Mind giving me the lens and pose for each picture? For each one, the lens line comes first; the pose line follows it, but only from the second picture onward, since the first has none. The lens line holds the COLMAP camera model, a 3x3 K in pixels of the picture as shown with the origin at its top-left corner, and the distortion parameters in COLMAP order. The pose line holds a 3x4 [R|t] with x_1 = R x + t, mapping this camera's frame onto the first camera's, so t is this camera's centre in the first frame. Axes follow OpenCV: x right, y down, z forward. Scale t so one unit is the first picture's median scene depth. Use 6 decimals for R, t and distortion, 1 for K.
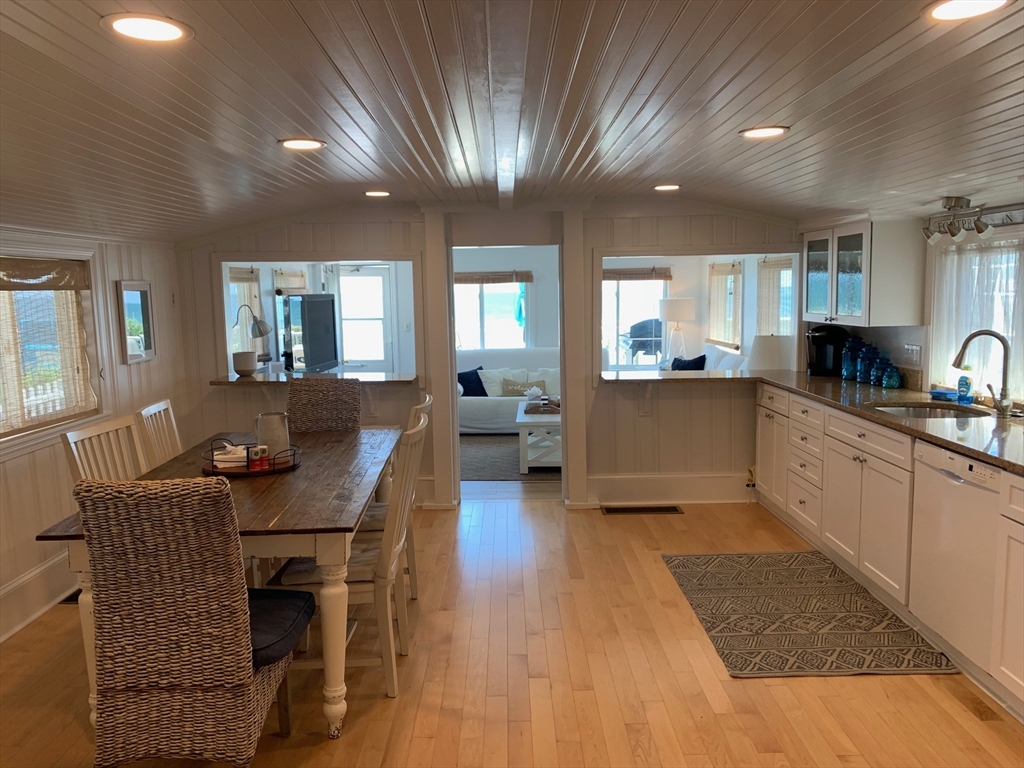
lens RADIAL K [[779.3, 0, 512.0], [0, 779.3, 384.0], [0, 0, 1]] dist [-0.037439, -0.003475]
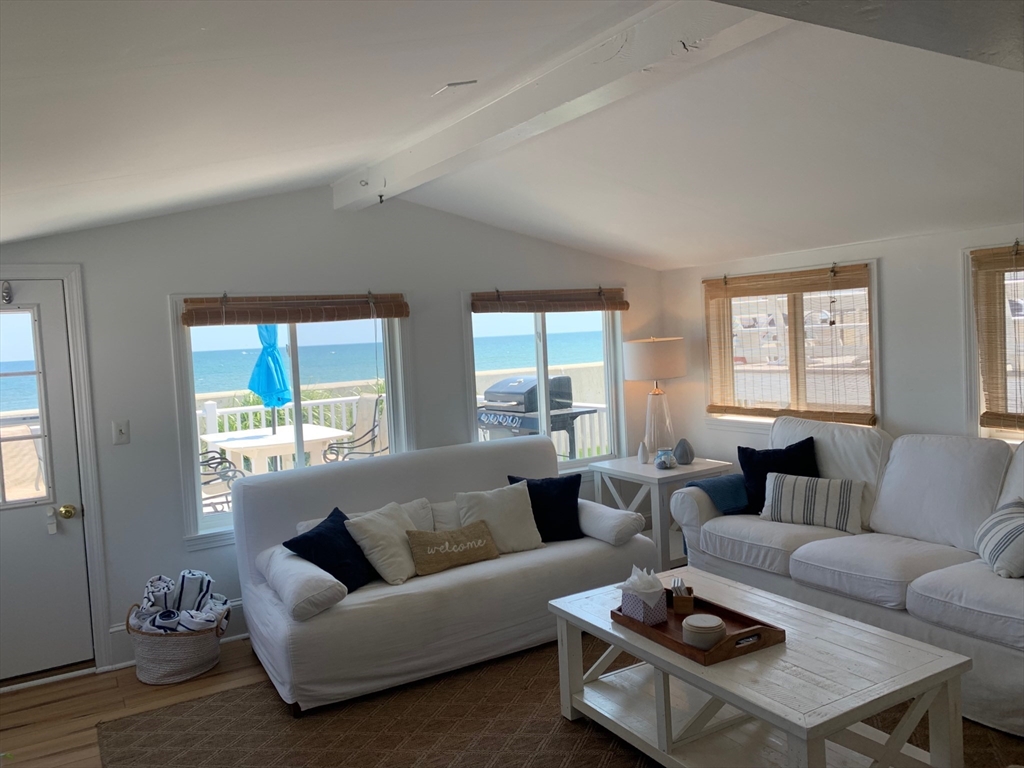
lens RADIAL K [[779.3, 0, 512.0], [0, 779.3, 384.0], [0, 0, 1]] dist [-0.037439, -0.003475]
pose [[0.840764, -0.056329, 0.538464, -0.185297], [0.098046, 0.993969, -0.049111, -0.060067], [-0.532450, 0.094085, 0.841216, 0.571905]]
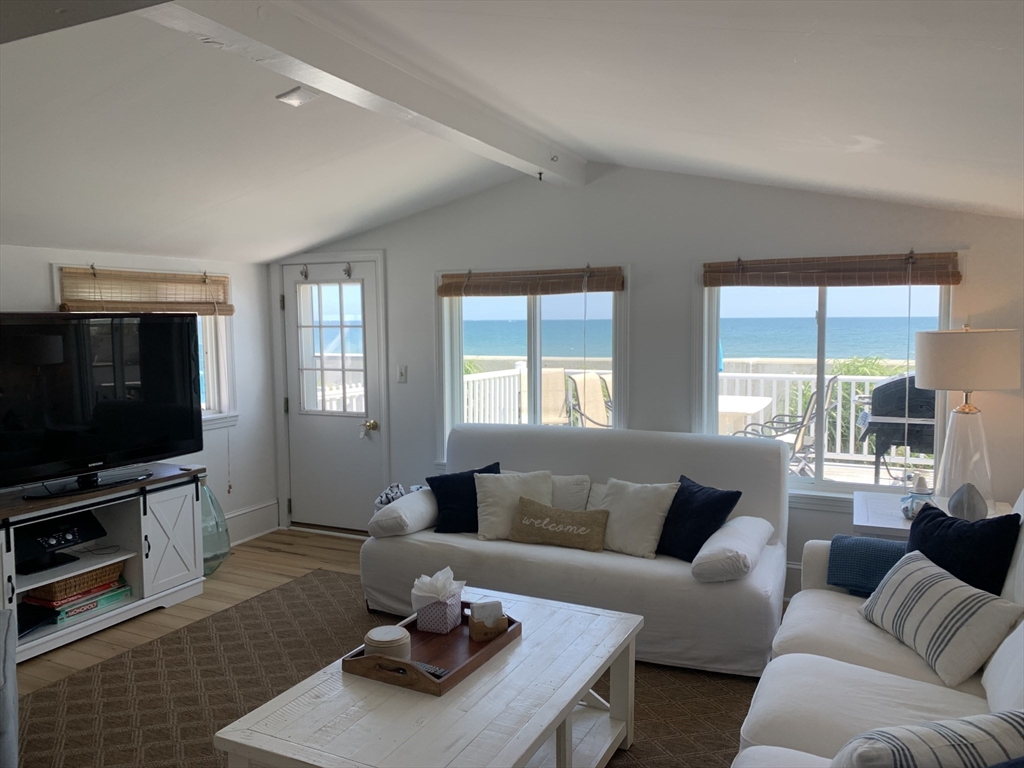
lens RADIAL K [[788.0, 0, 497.8], [0, 788.0, 372.3], [0, 0, 1]] dist [0.125448, -0.395514]
pose [[0.900255, 0.042140, -0.433318, 0.171260], [-0.057055, 0.998140, -0.021467, -0.068128], [0.431608, 0.044049, 0.900985, 0.547542]]
